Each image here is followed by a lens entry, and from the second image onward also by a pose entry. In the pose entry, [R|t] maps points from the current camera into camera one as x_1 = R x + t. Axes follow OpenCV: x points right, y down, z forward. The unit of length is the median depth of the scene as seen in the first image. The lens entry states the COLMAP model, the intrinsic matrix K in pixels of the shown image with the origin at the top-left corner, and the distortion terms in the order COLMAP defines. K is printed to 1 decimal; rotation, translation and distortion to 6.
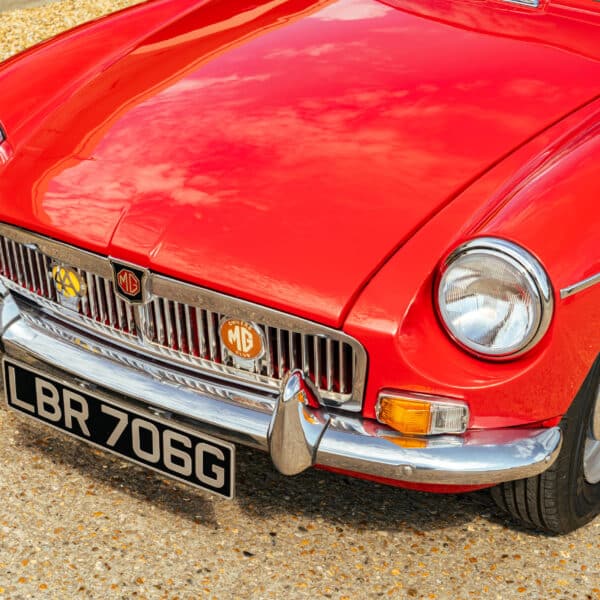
lens RADIAL K [[1215.9, 0, 300.4], [0, 1215.9, 298.0], [0, 0, 1]] dist [-0.033242, 0.000000]
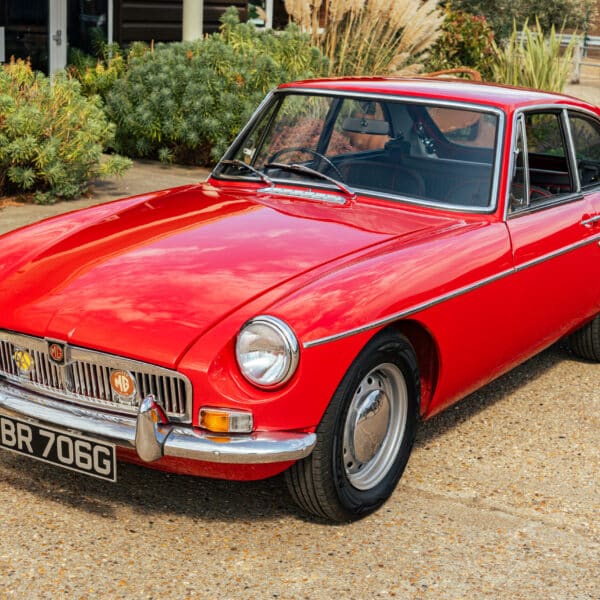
lens RADIAL K [[1105.7, 0, 301.3], [0, 1105.7, 300.7], [0, 0, 1]] dist [-0.016018, 0.000000]
pose [[0.999862, -0.016465, -0.002035, 0.195870], [0.015720, 0.979456, -0.201046, 0.224691], [0.005303, 0.200986, 0.979580, -0.490138]]
